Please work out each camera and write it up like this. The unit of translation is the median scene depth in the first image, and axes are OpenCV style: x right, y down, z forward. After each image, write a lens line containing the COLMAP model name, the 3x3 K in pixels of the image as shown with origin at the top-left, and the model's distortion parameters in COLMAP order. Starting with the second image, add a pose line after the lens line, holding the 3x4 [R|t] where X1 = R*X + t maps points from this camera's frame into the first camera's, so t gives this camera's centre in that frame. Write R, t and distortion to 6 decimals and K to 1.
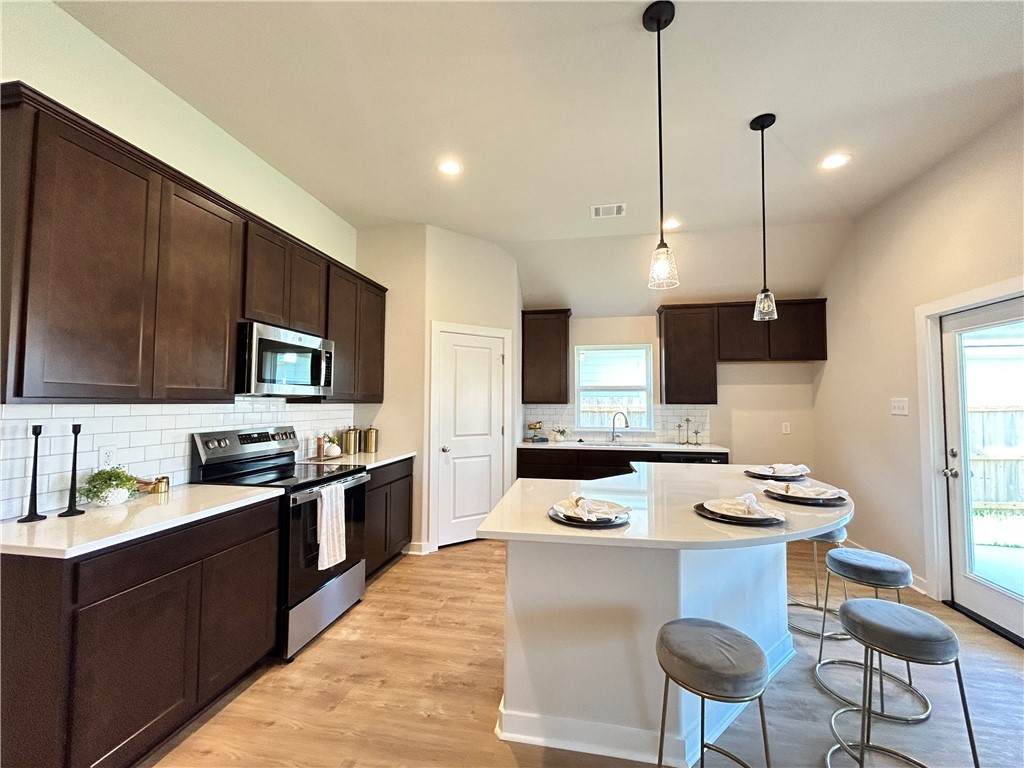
lens RADIAL K [[415.6, 0, 512.9], [0, 415.6, 387.1], [0, 0, 1]] dist [-0.003054, -0.000217]
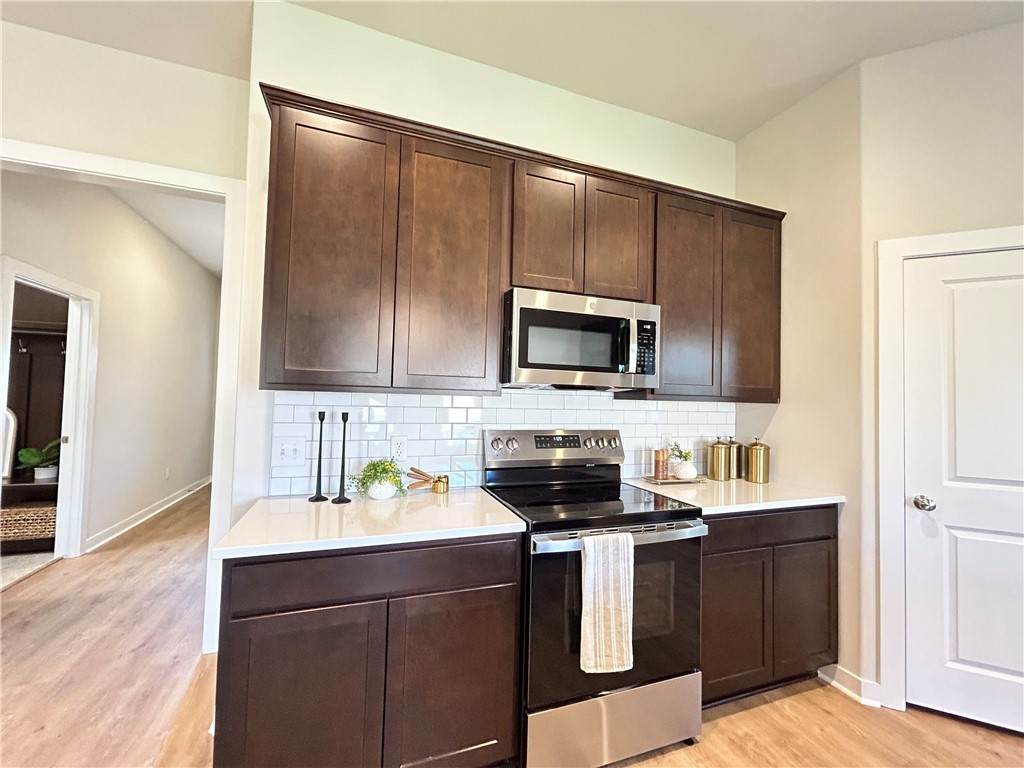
lens RADIAL K [[415.6, 0, 512.7], [0, 415.6, 384.9], [0, 0, 1]] dist [-0.003054, -0.000217]
pose [[0.506924, -0.020313, -0.861751, 0.011228], [0.008561, 0.999792, -0.018530, 0.024633], [0.861948, 0.002016, 0.506993, 0.445382]]
